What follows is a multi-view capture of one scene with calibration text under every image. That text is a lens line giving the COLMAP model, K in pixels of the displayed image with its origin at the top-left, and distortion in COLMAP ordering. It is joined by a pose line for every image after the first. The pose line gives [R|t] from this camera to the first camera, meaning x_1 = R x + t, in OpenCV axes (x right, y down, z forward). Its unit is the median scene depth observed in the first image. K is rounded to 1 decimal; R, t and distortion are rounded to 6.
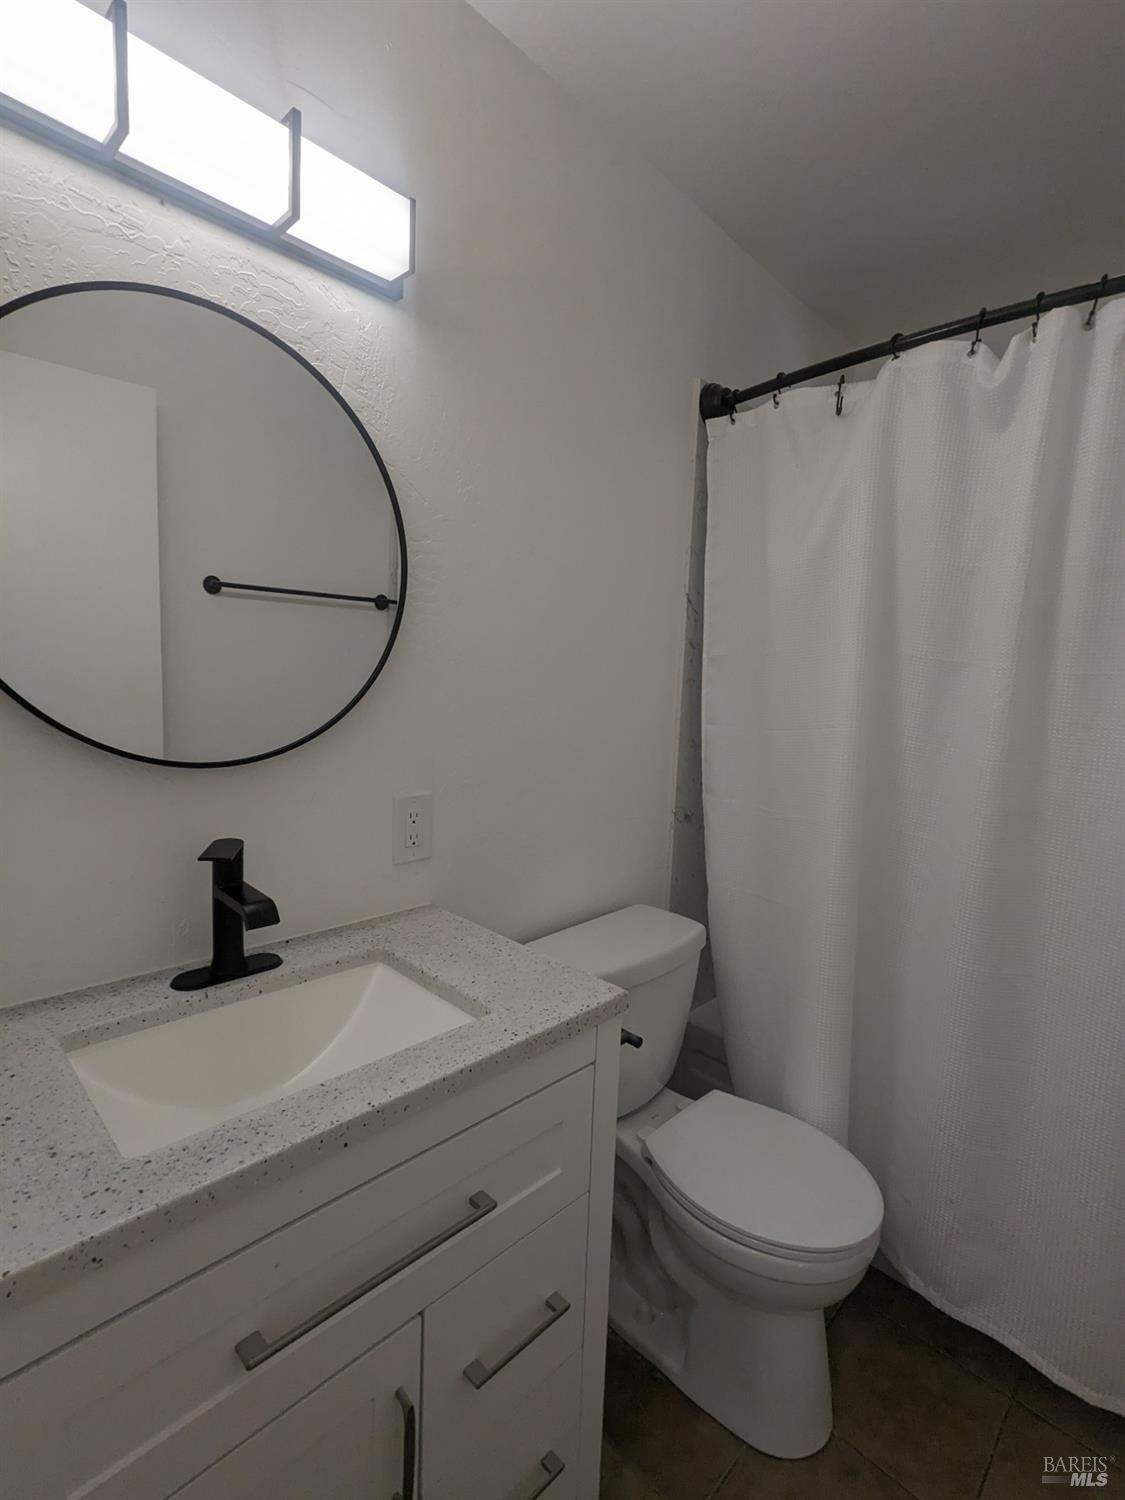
lens RADIAL K [[716.7, 0, 564.3], [0, 716.7, 756.9], [0, 0, 1]] dist [-0.000864, 0.002841]
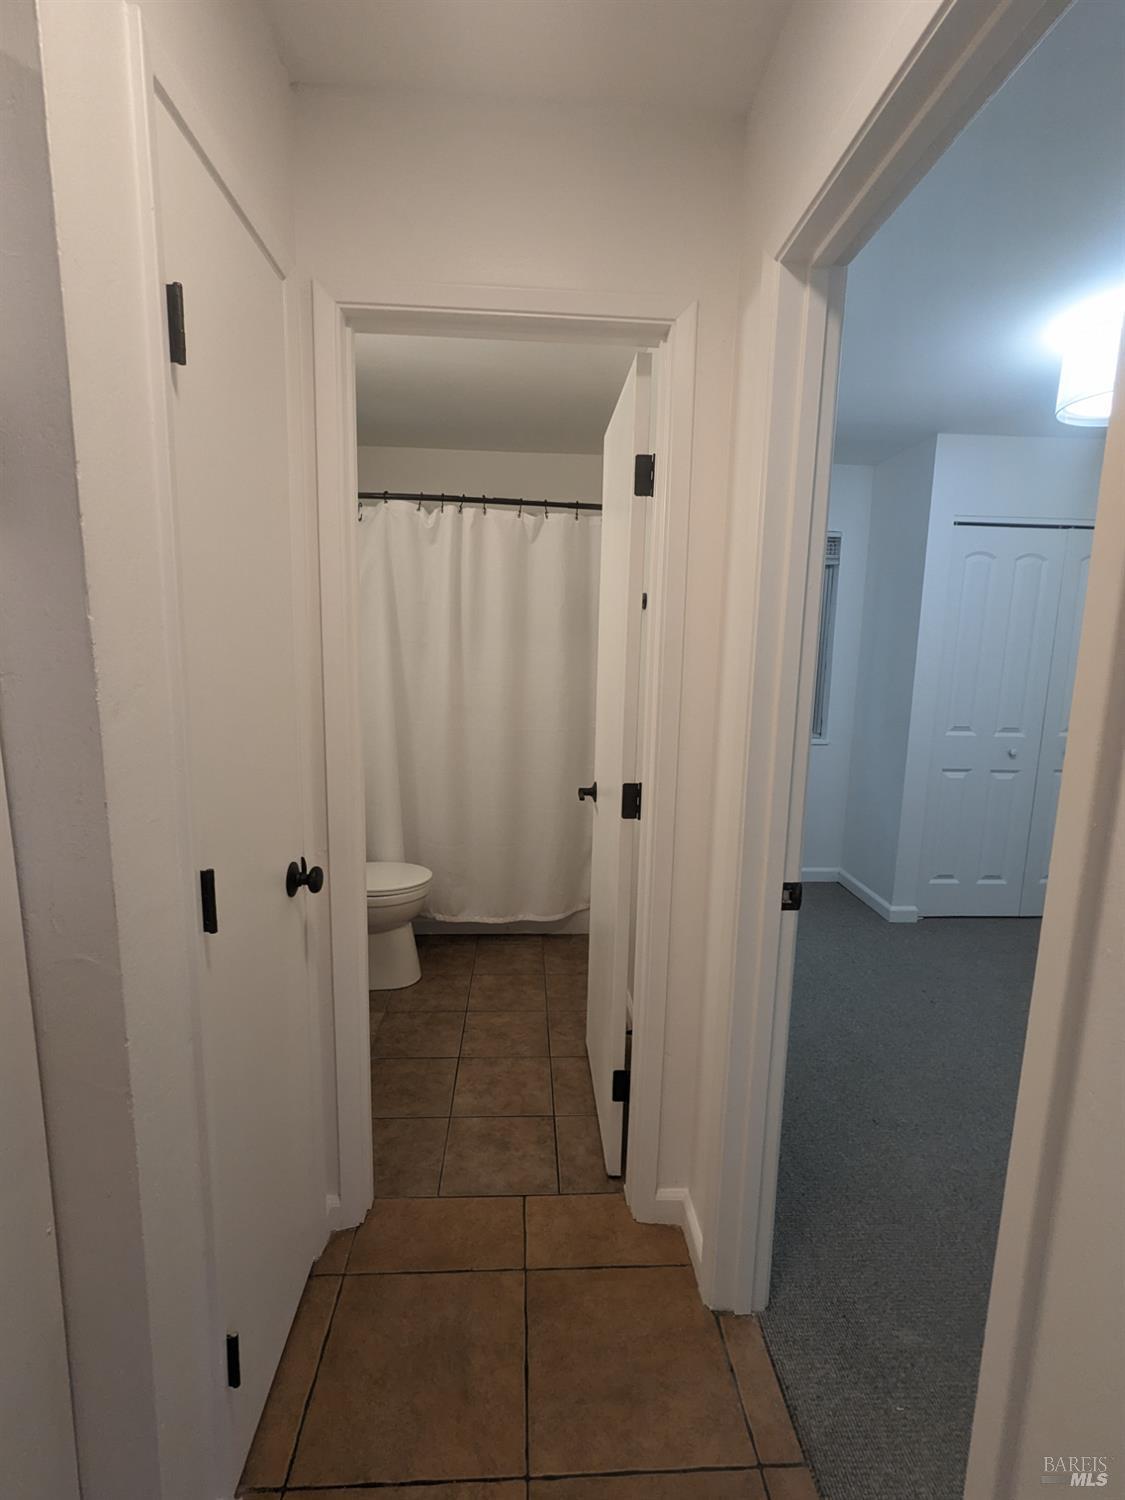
lens RADIAL K [[716.7, 0, 562.9], [0, 716.7, 752.2], [0, 0, 1]] dist [-0.000864, 0.002841]
pose [[0.680500, -0.141155, 0.719023, -0.848897], [0.093827, 0.989978, 0.105547, 0.012116], [-0.726716, -0.004361, 0.686924, -0.889901]]
